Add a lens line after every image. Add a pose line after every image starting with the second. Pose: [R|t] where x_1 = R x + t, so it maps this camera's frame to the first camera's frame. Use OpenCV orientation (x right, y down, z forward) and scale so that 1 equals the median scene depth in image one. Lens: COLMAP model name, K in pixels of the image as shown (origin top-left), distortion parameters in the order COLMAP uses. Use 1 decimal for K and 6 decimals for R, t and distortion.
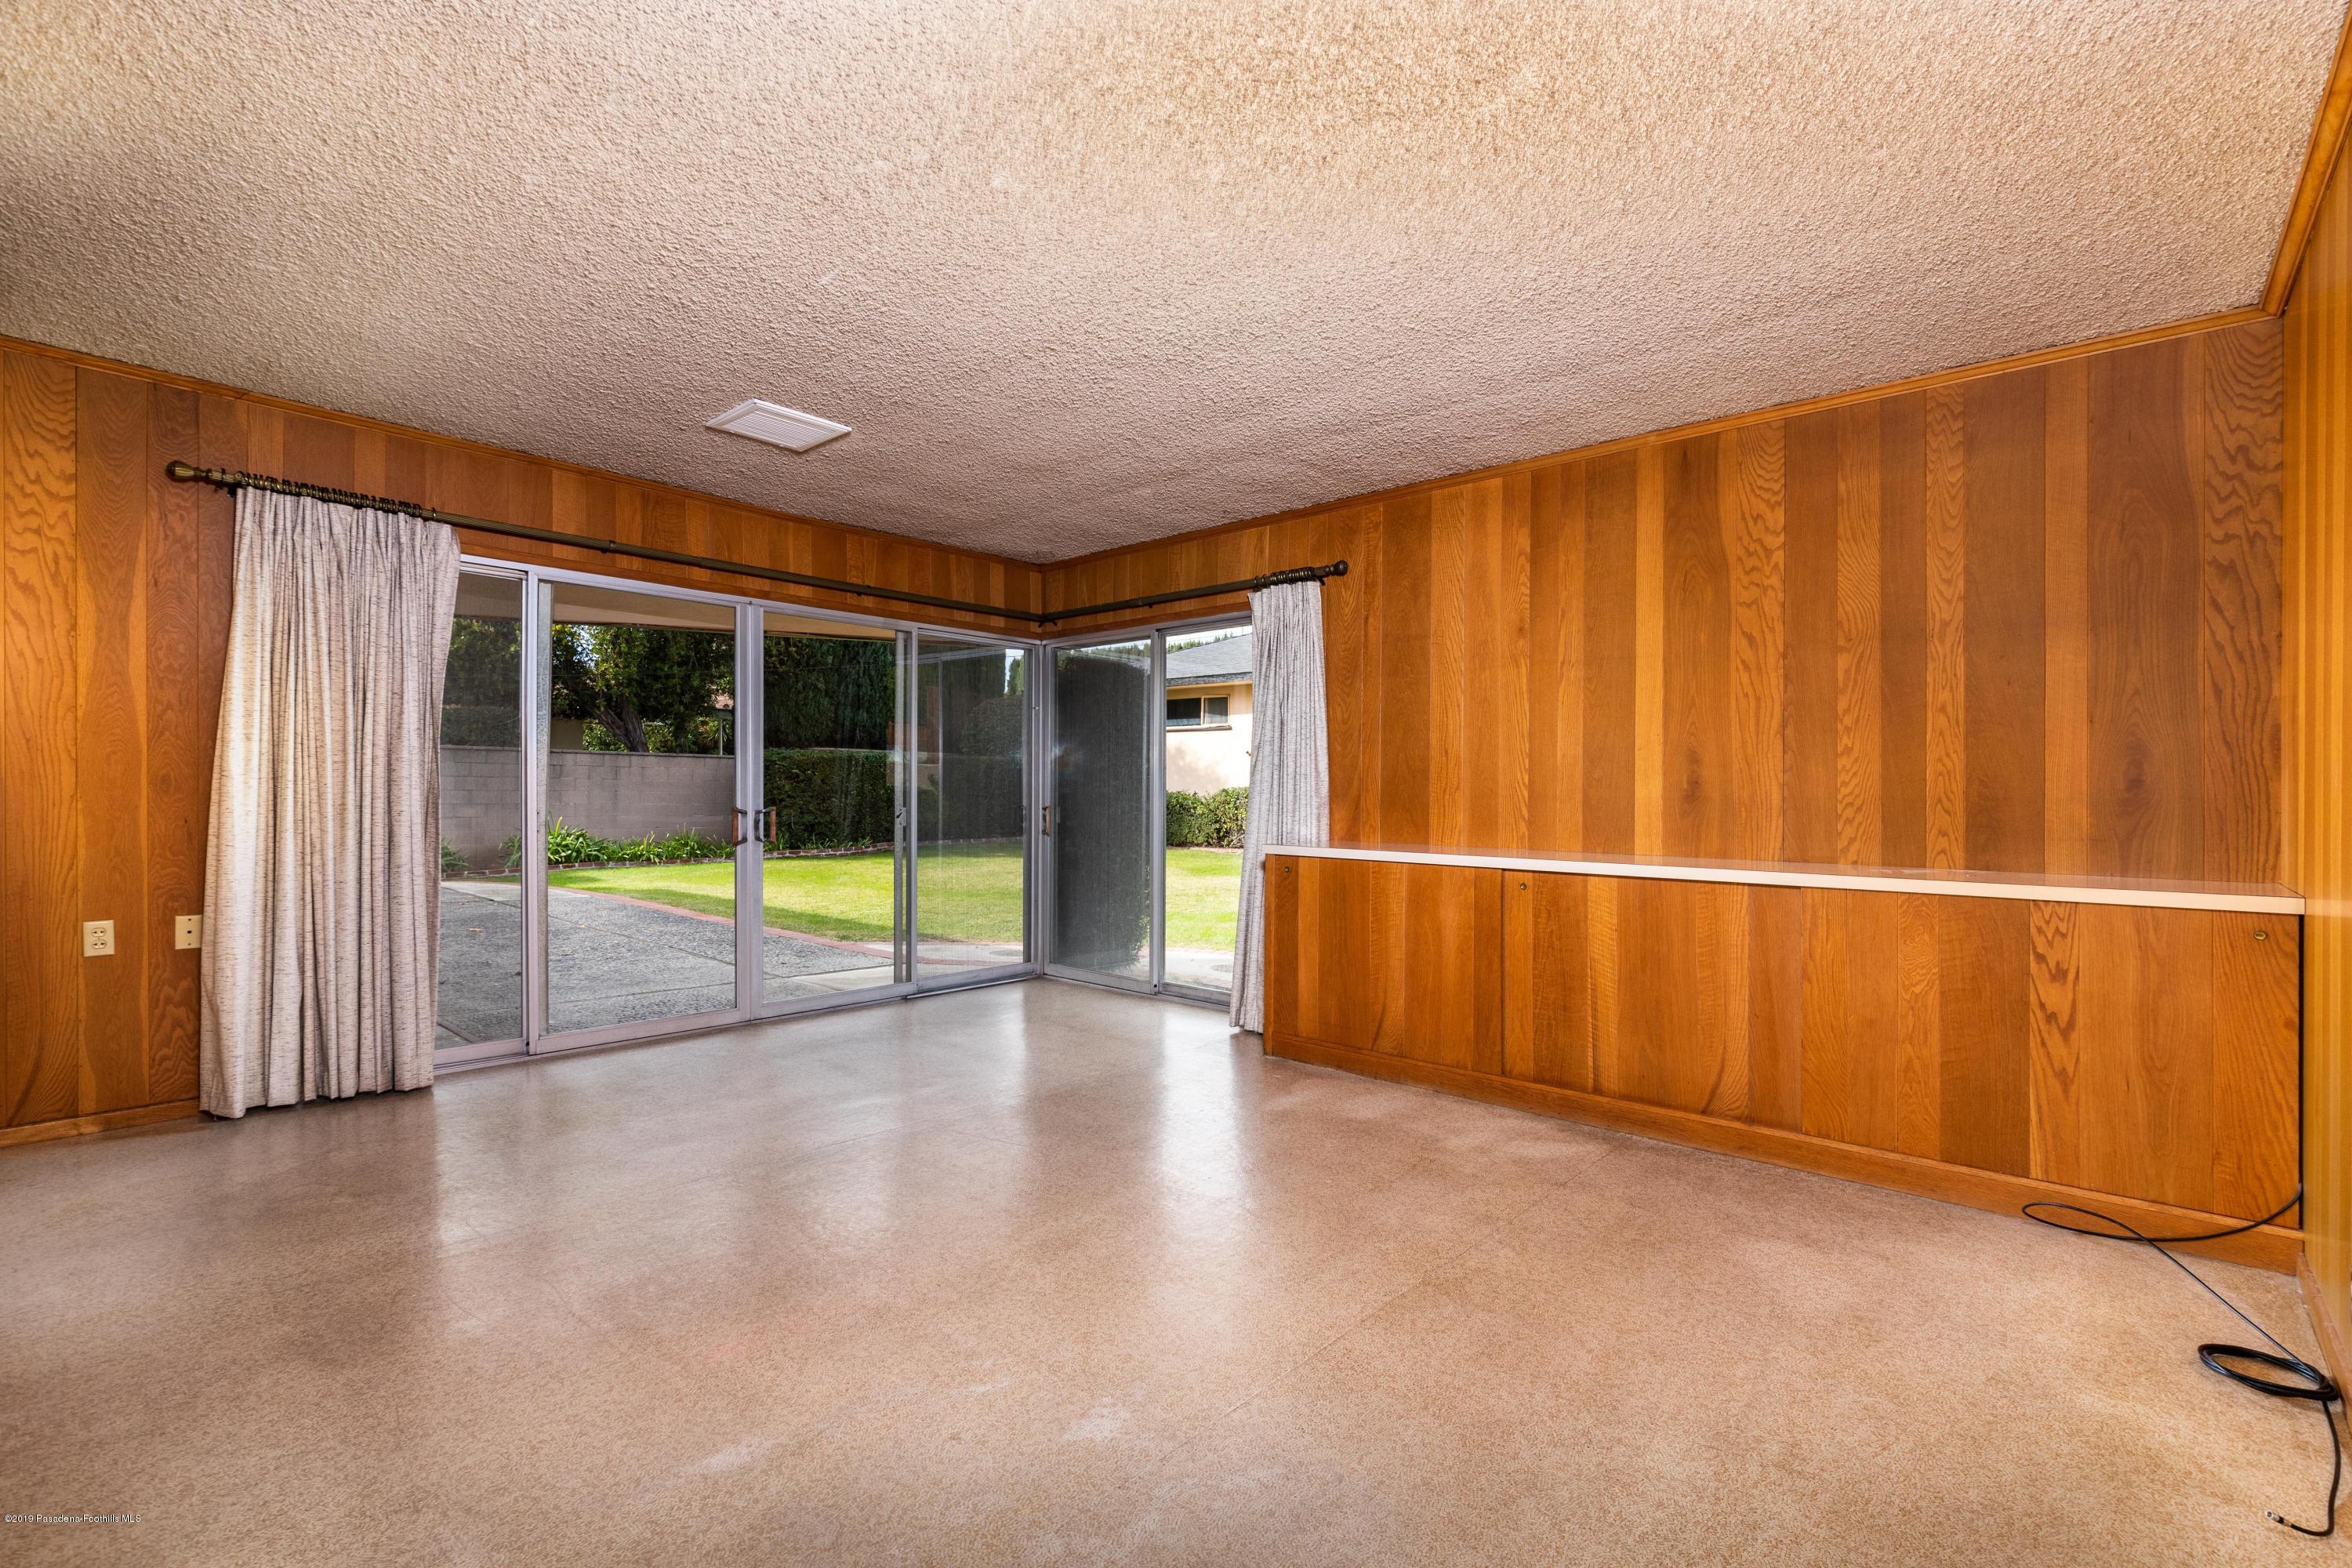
lens RADIAL K [[1051.2, 0, 1179.3], [0, 1051.2, 790.5], [0, 0, 1]] dist [-0.007458, -0.000428]
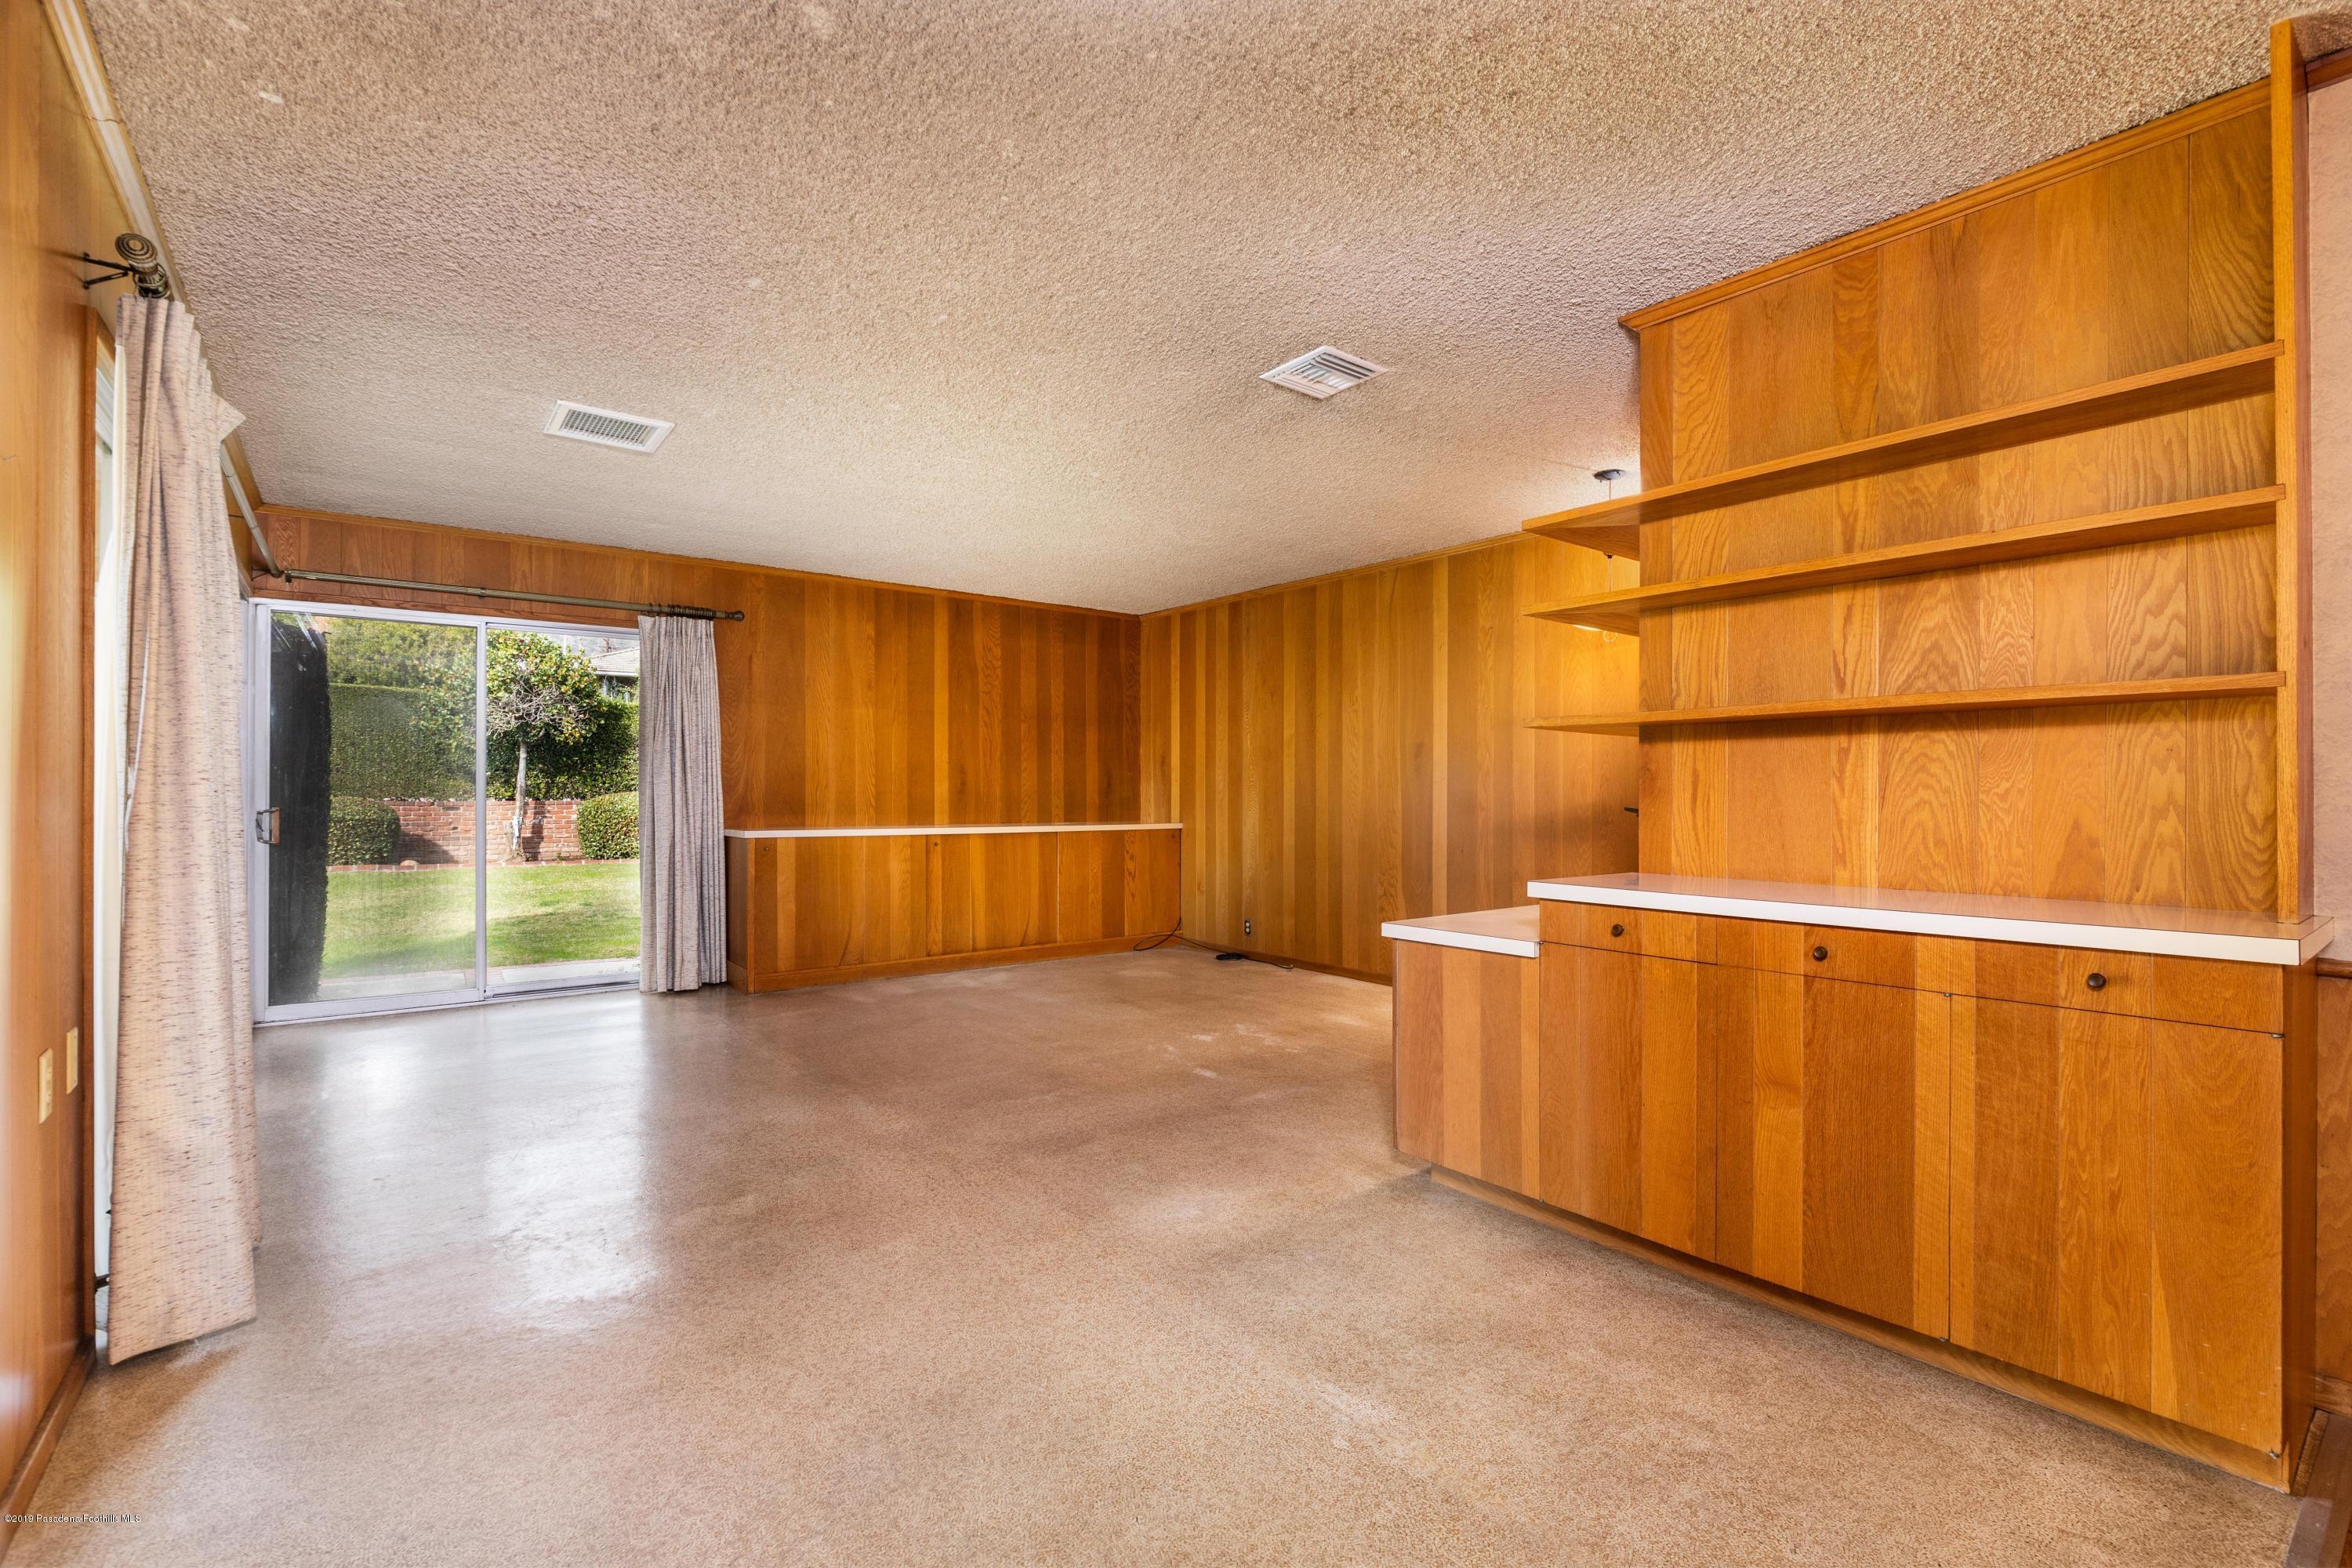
lens RADIAL K [[1051.2, 0, 1179.3], [0, 1051.2, 790.5], [0, 0, 1]] dist [-0.007458, -0.000428]
pose [[0.163649, 0.000213, 0.986519, -1.292688], [0.003240, 0.999994, -0.000753, 0.006237], [-0.986513, 0.003319, 0.163647, 0.319724]]
